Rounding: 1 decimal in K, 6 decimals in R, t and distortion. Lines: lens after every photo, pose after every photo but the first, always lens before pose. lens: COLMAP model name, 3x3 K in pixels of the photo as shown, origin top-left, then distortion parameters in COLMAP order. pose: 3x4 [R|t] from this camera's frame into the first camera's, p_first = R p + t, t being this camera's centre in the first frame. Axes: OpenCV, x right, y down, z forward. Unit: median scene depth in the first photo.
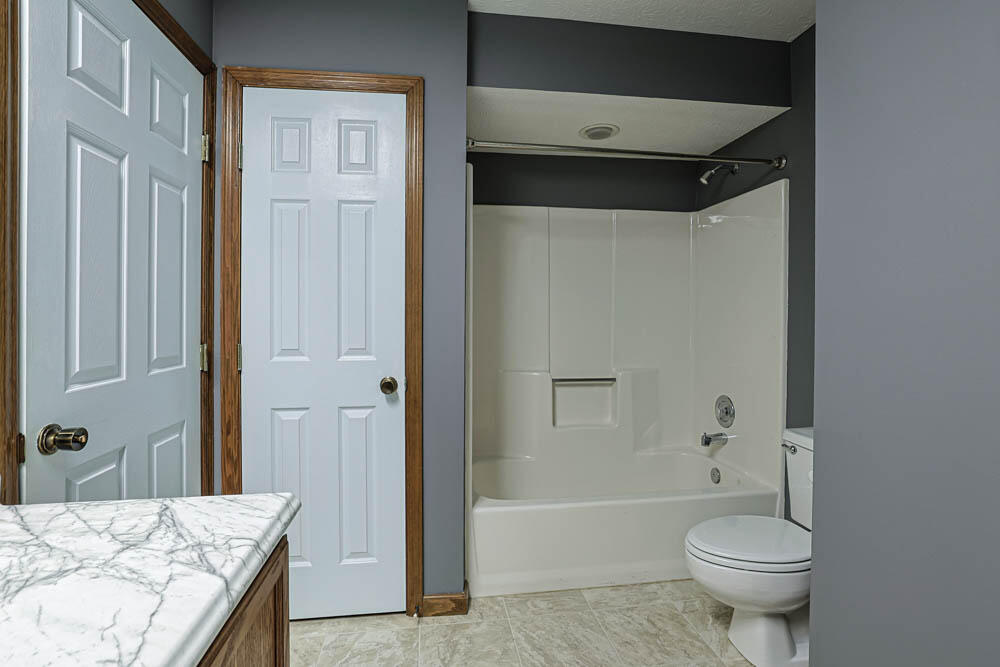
lens RADIAL K [[456.7, 0, 499.0], [0, 456.7, 323.4], [0, 0, 1]] dist [-0.009946, -0.000129]
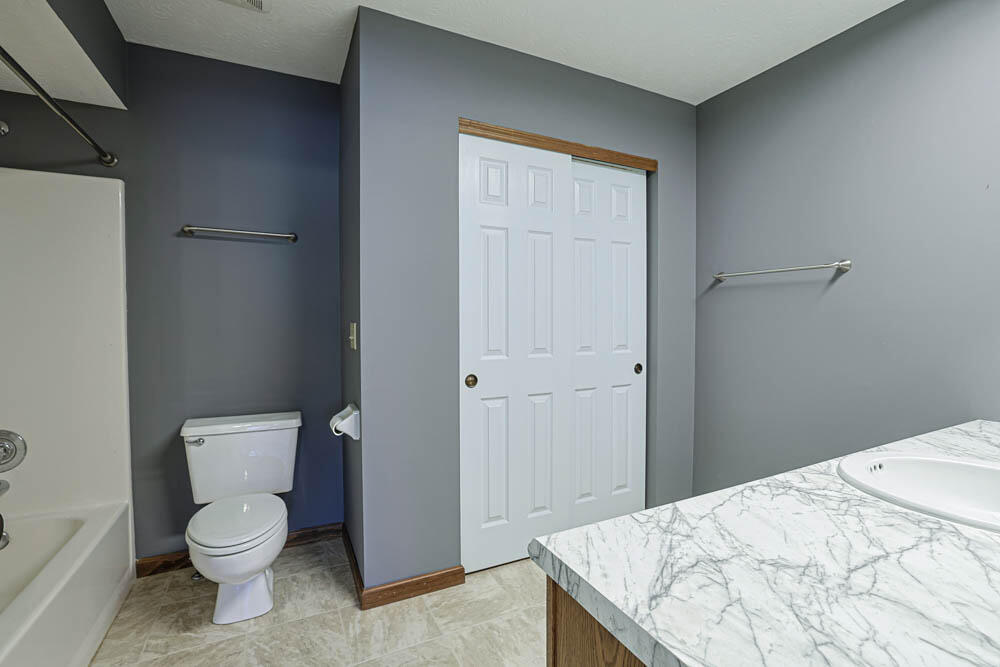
lens RADIAL K [[453.2, 0, 501.3], [0, 453.2, 328.2], [0, 0, 1]] dist [-0.020189, 0.000000]
pose [[-0.306468, -0.021168, 0.951646, -1.589847], [-0.000267, 0.999755, 0.022152, -0.013173], [-0.951881, 0.006535, -0.306398, 1.743844]]
